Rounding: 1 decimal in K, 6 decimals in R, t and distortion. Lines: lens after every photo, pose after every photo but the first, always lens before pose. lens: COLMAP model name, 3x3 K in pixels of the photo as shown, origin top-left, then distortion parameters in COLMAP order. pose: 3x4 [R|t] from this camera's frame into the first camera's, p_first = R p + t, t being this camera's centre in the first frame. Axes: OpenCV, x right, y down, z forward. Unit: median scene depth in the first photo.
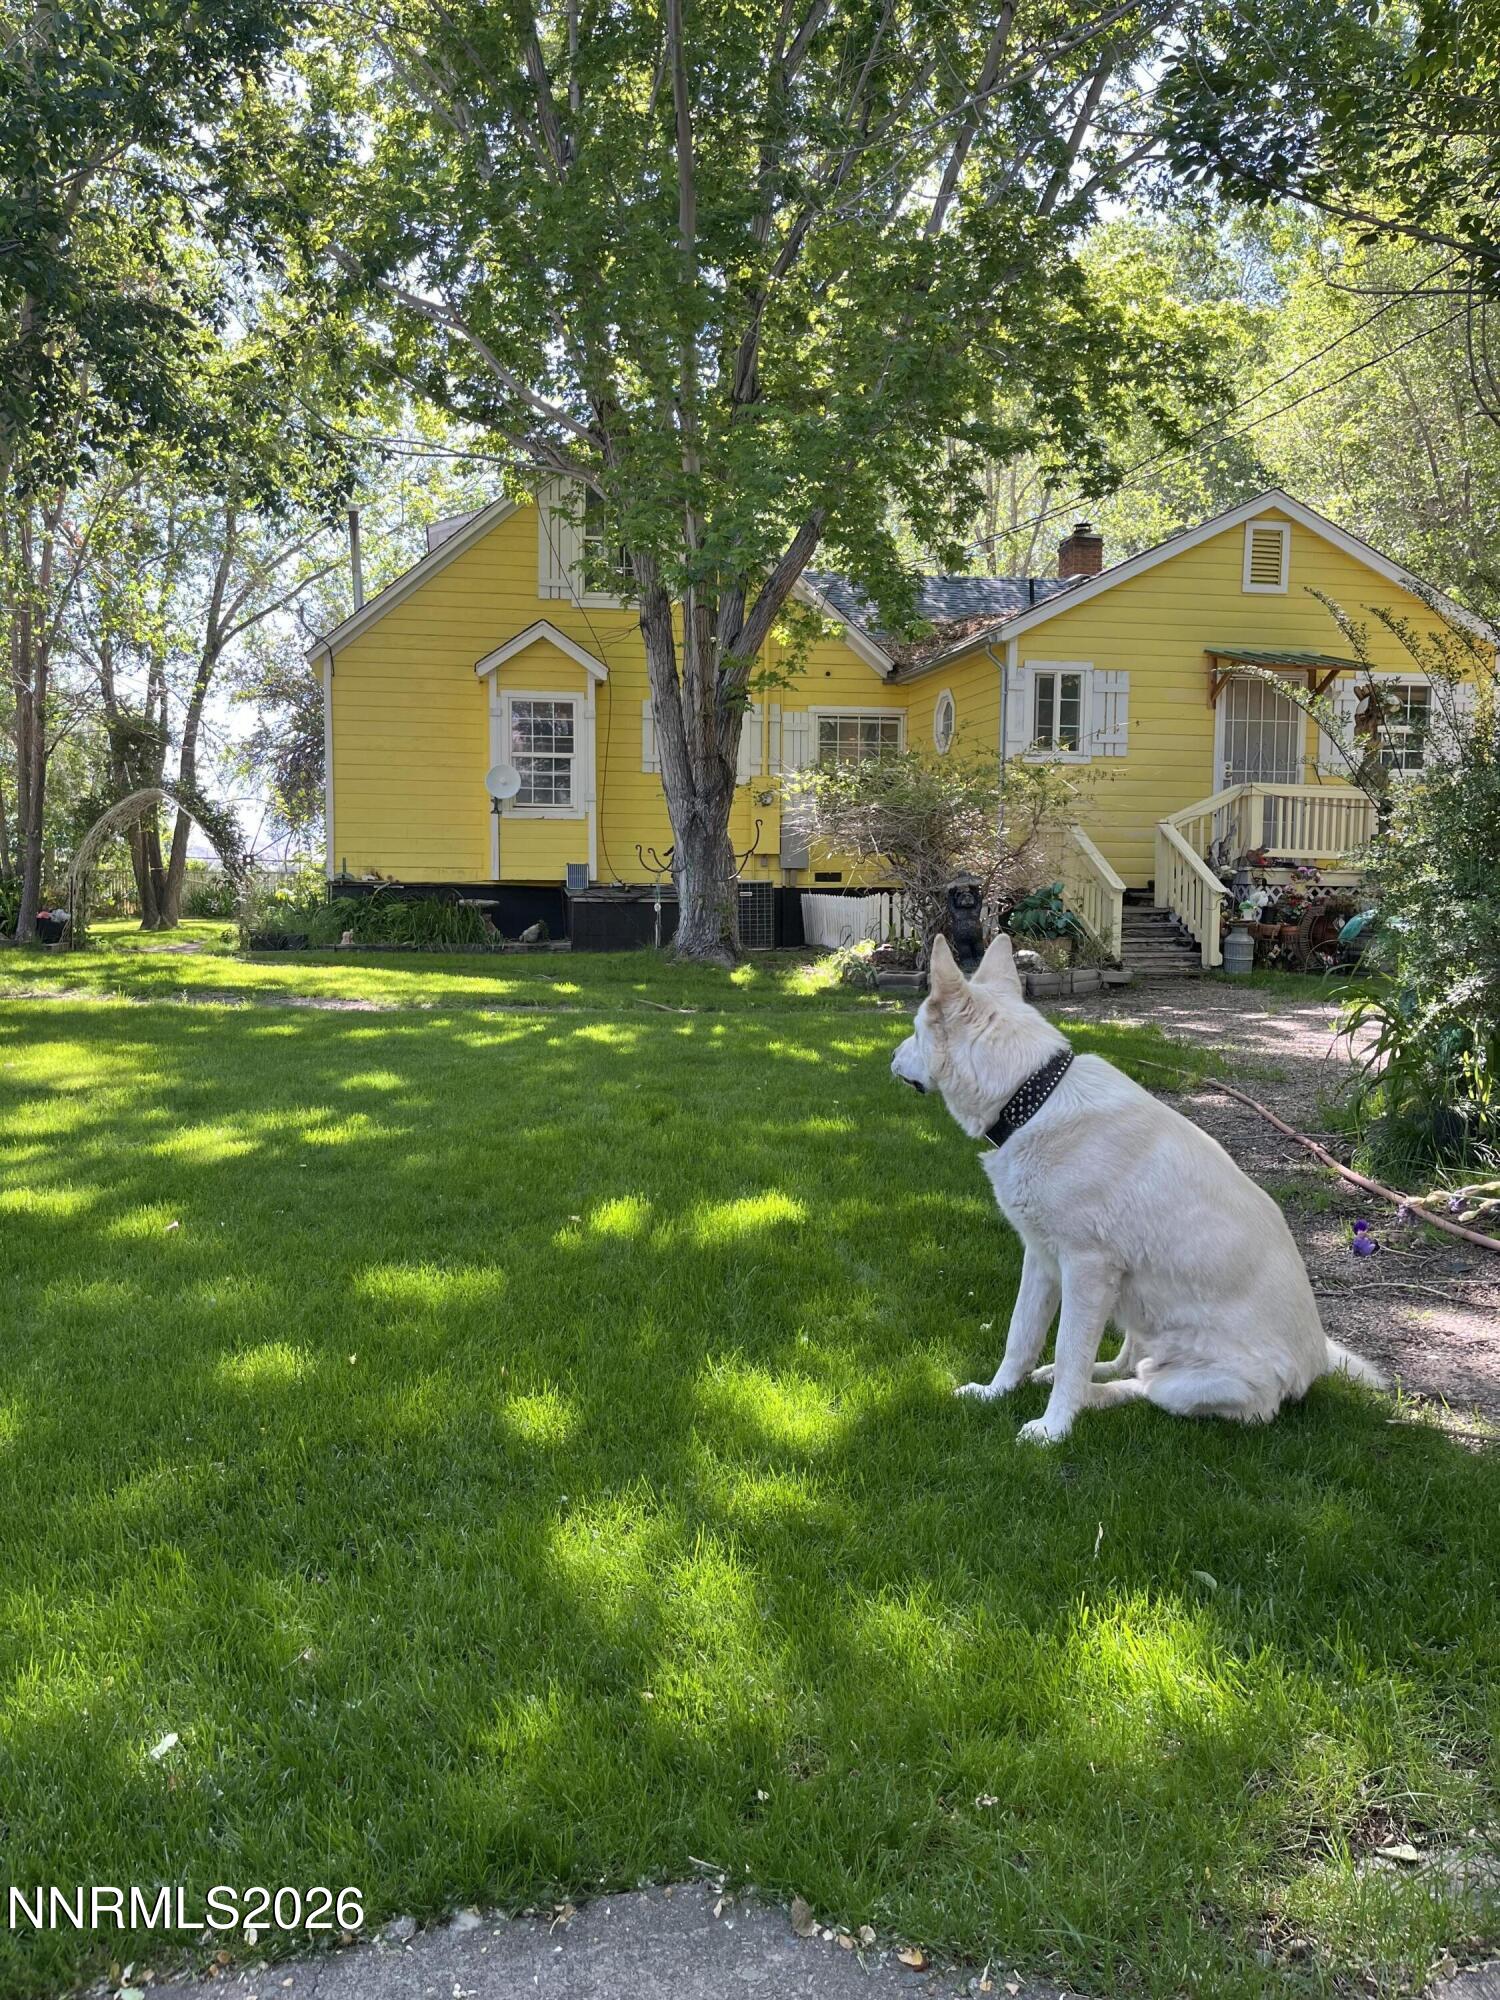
lens RADIAL K [[1485.2, 0, 747.9], [0, 1485.2, 966.8], [0, 0, 1]] dist [0.001974, 0.000678]
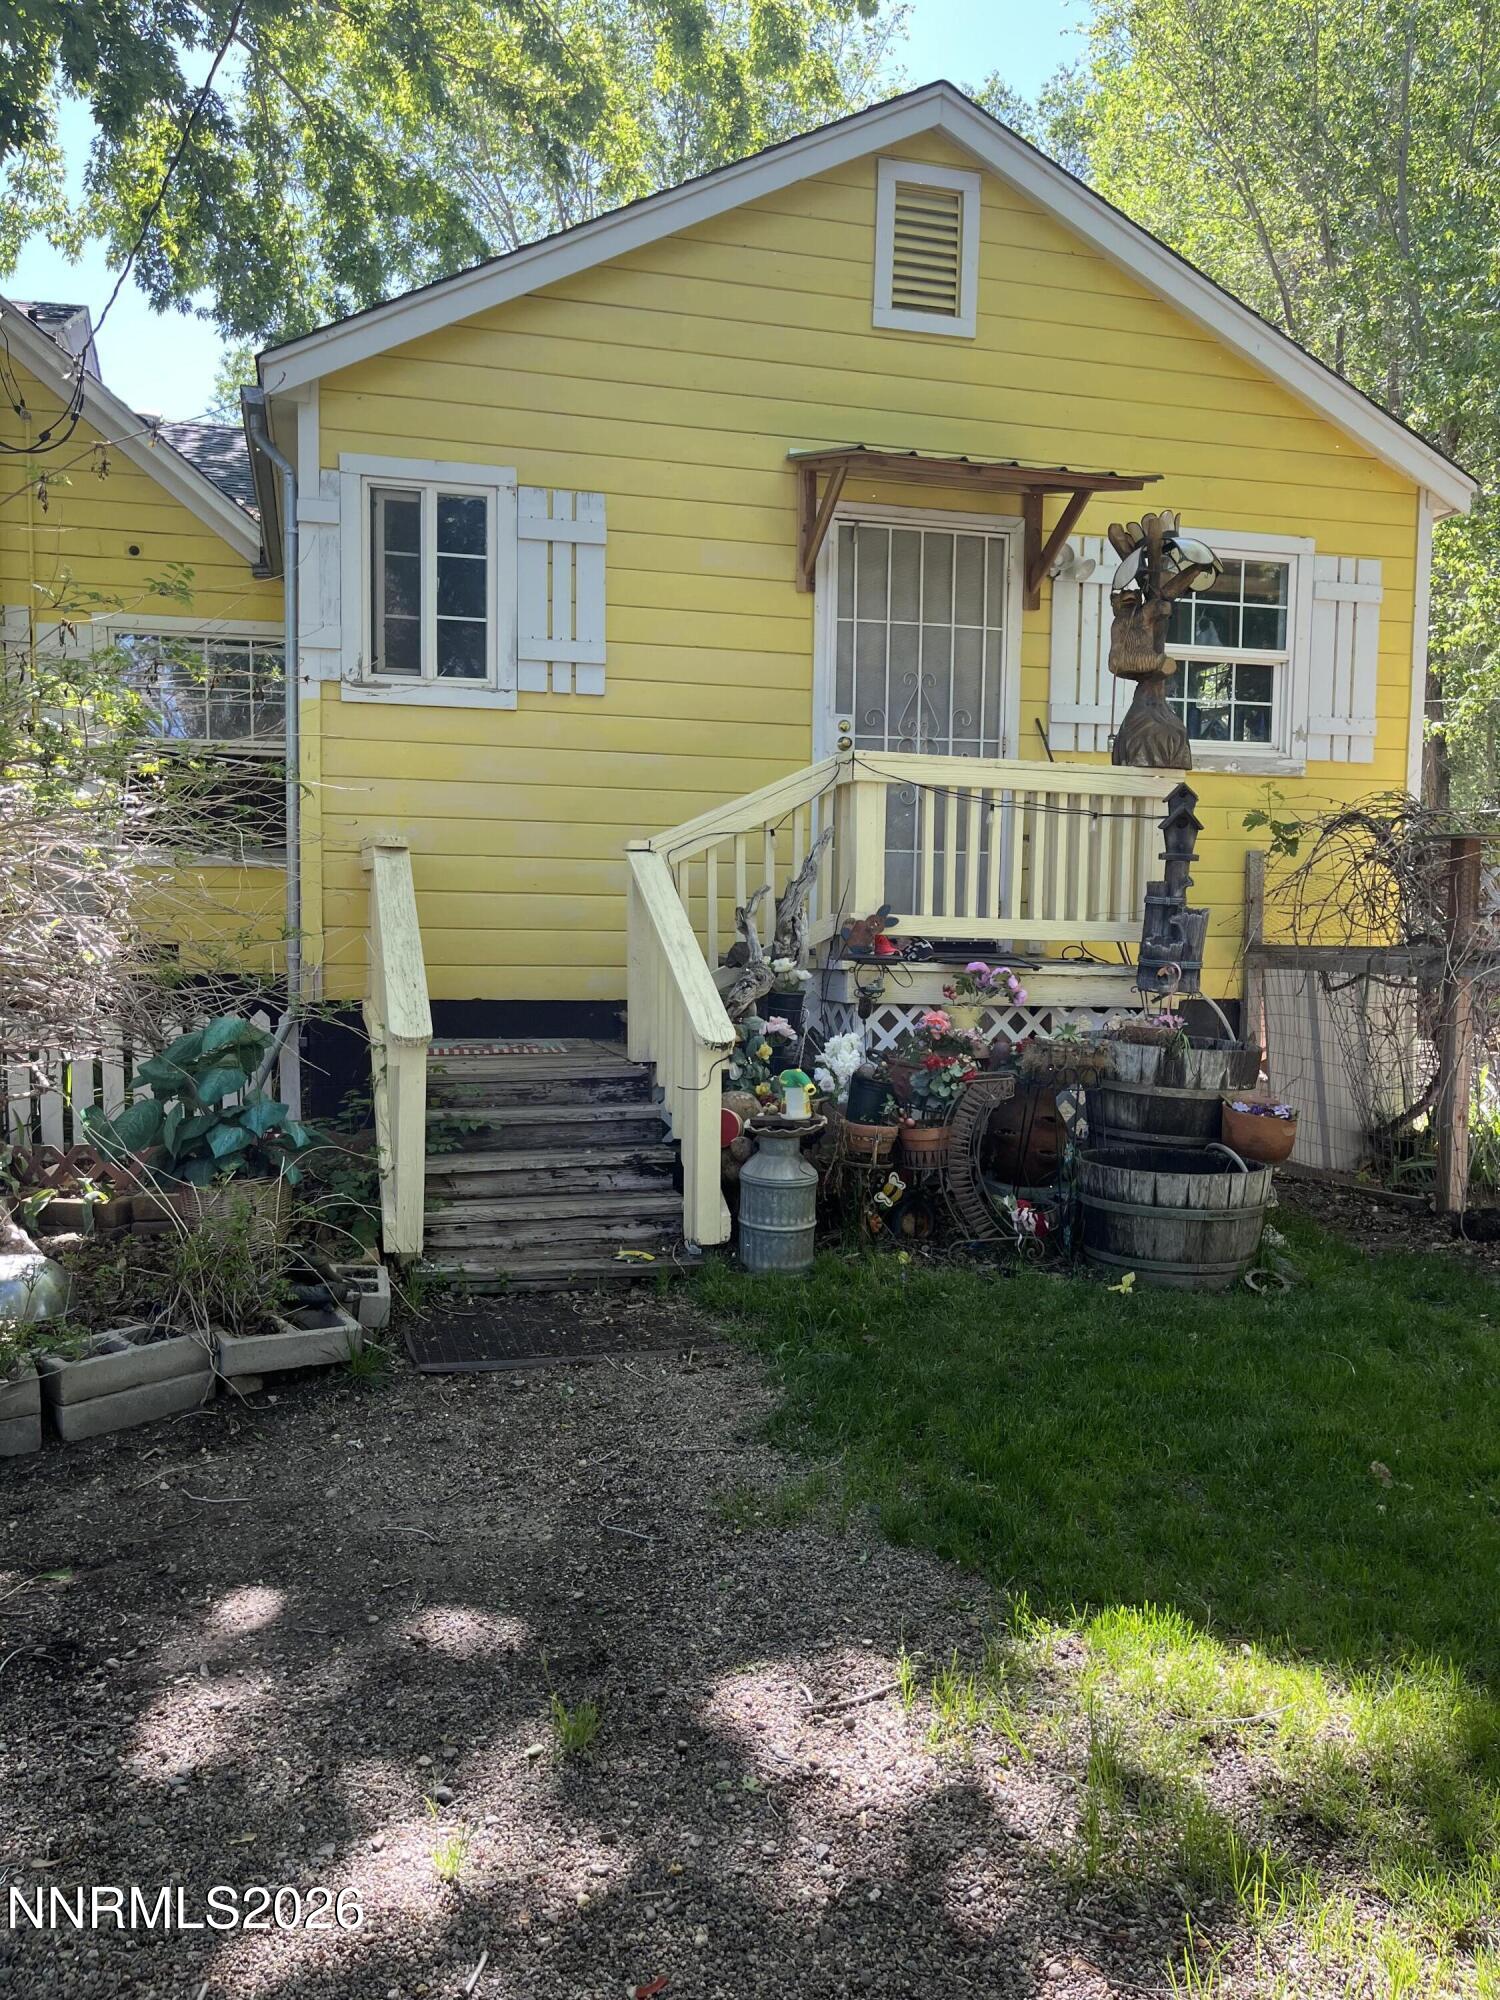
lens RADIAL K [[1556.6, 0, 750.0], [0, 1556.6, 1000.0], [0, 0, 1]] dist [-0.000517, -0.000371]
pose [[0.995433, -0.000450, 0.095466, 0.268508], [0.000828, 0.999992, -0.003922, -0.054704], [-0.095464, 0.003983, 0.995425, 0.580817]]
